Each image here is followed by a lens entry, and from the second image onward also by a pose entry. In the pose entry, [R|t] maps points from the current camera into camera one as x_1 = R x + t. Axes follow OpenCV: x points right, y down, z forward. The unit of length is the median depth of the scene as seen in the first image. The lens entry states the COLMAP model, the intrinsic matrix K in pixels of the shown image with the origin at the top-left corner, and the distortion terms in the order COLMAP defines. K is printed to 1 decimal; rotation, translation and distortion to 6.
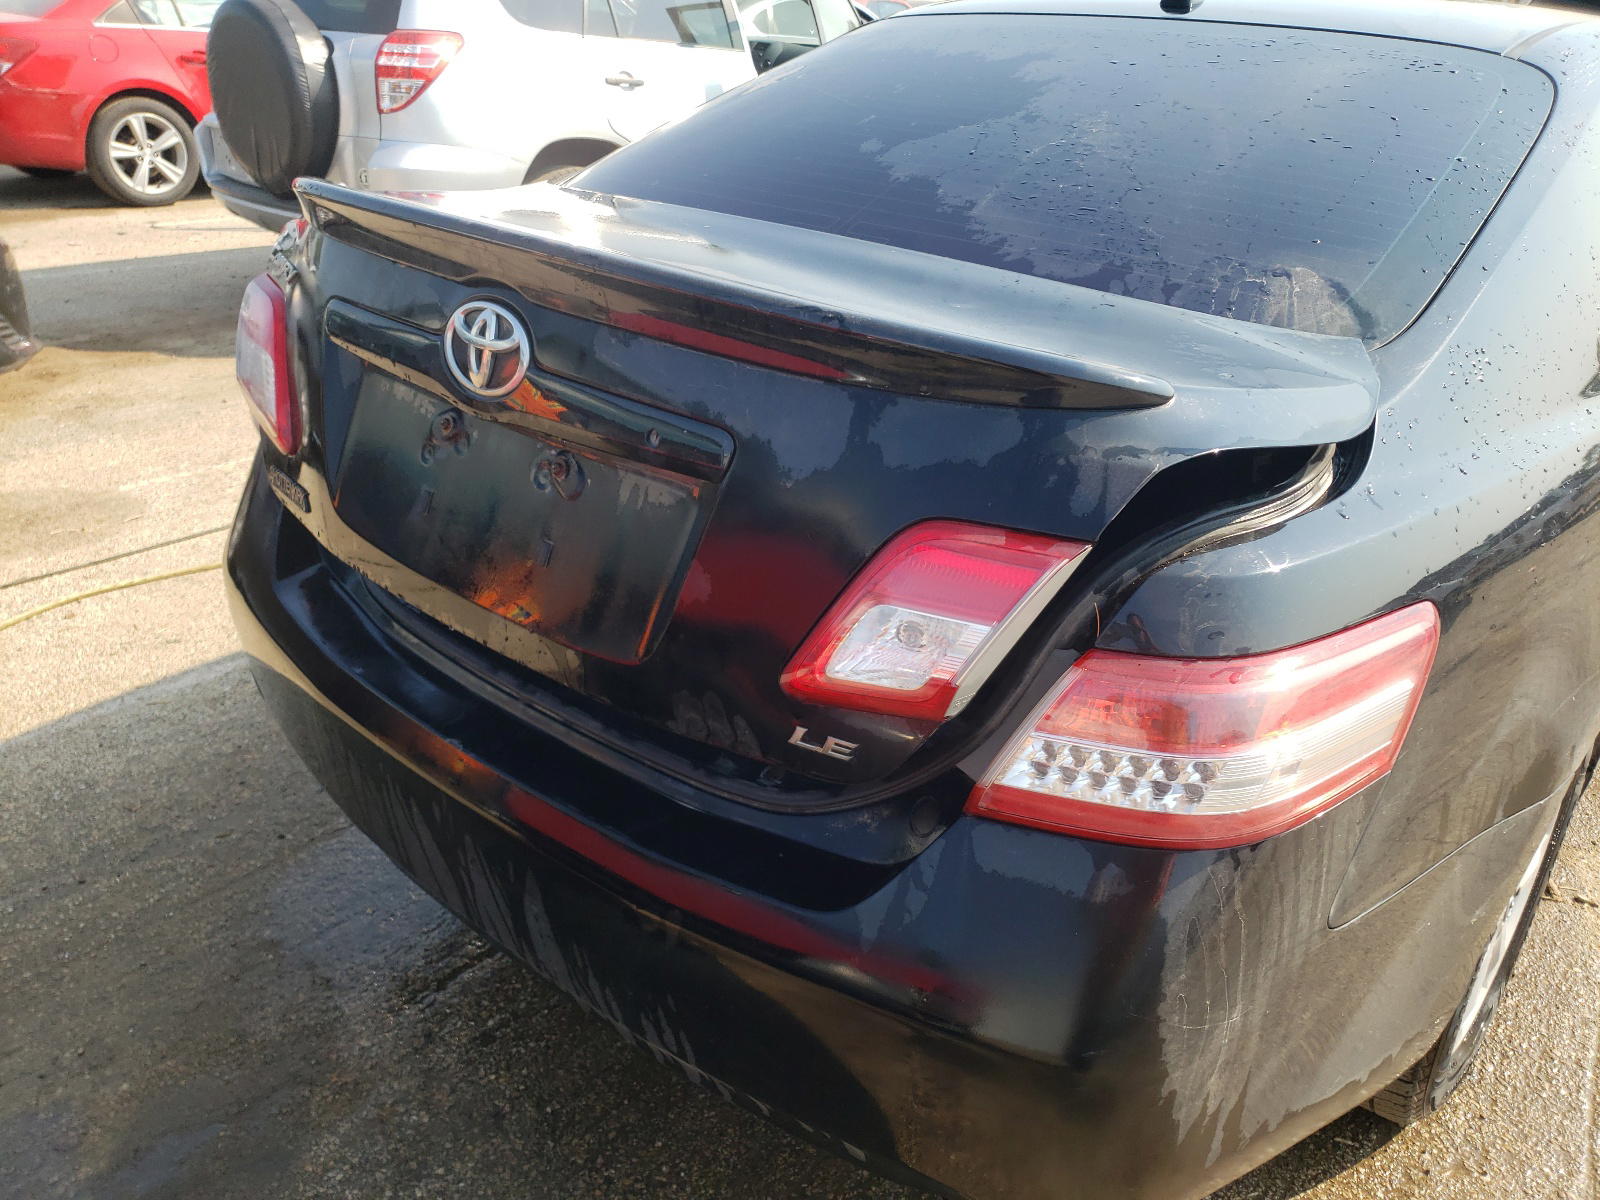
lens RADIAL K [[1243.6, 0, 798.1], [0, 1243.6, 661.7], [0, 0, 1]] dist [0.008241, -0.008724]
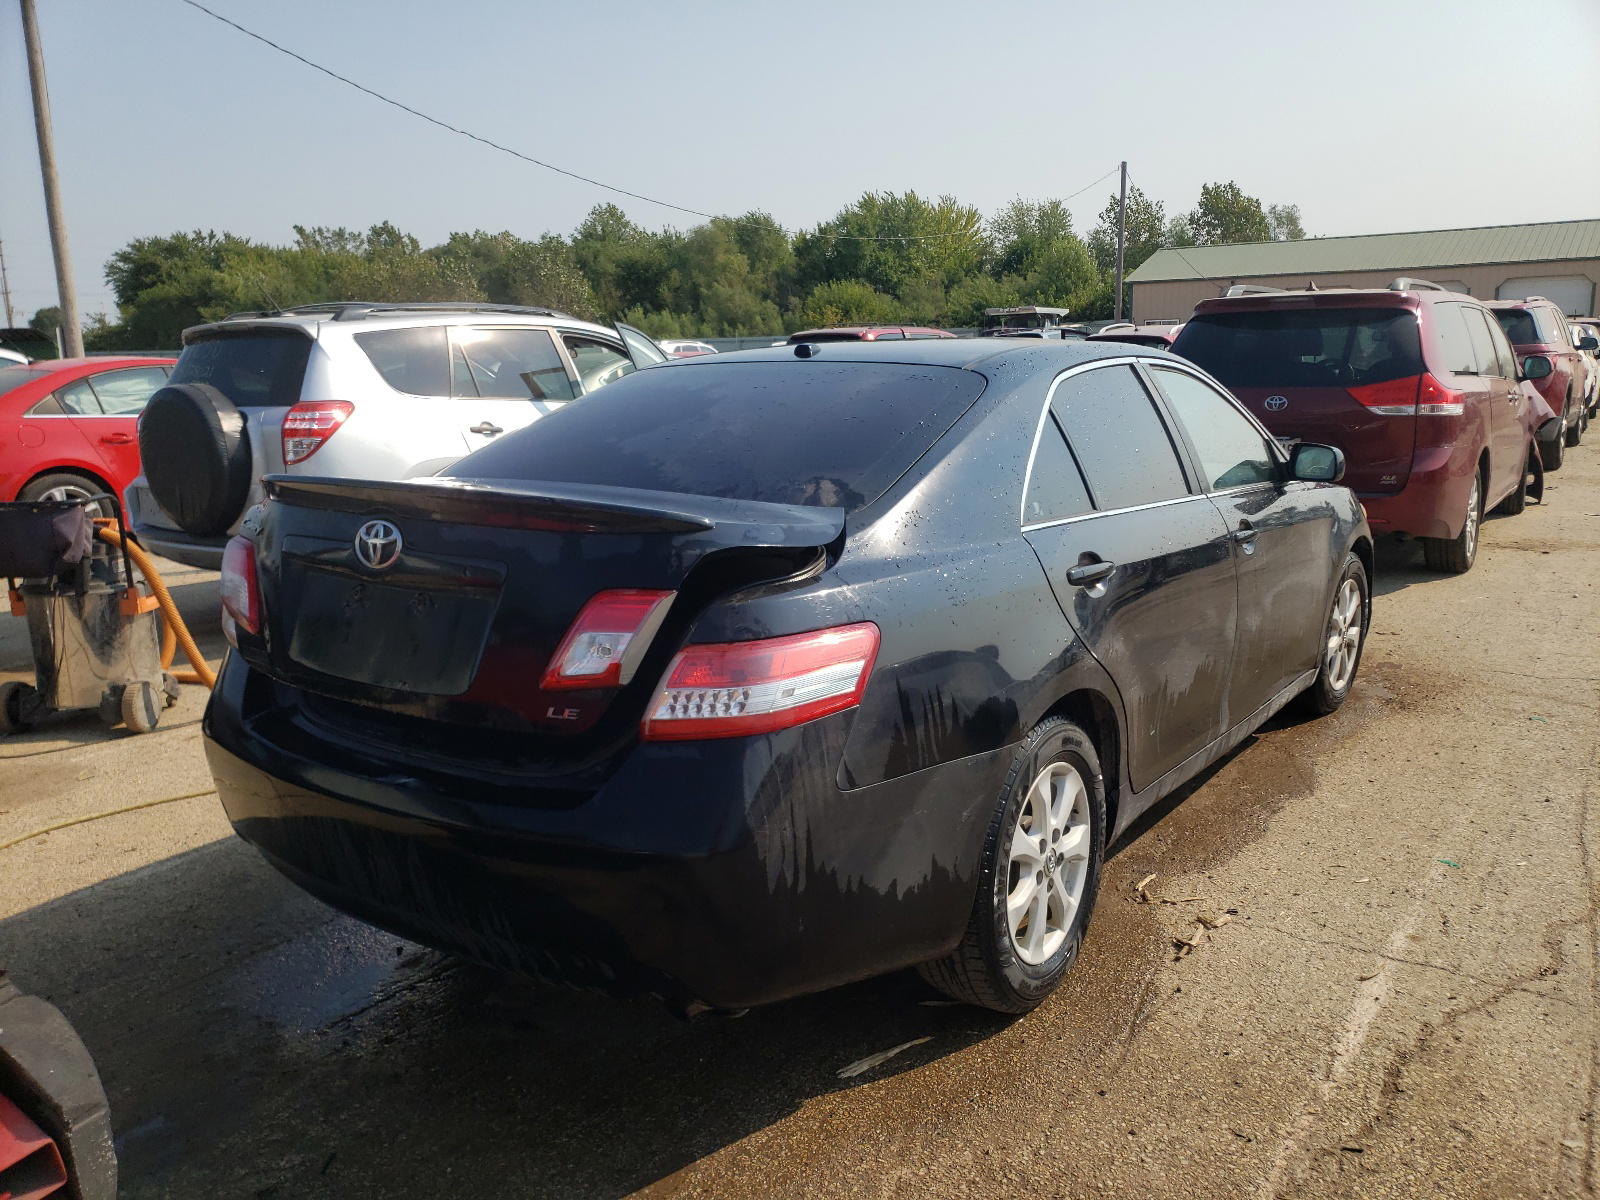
lens RADIAL K [[1243.6, 0, 798.1], [0, 1243.6, 661.7], [0, 0, 1]] dist [0.008241, -0.008724]
pose [[0.992505, -0.082896, 0.089784, 0.083844], [0.102399, 0.965147, -0.240846, 0.190379], [-0.066689, 0.248235, 0.966402, -0.350778]]
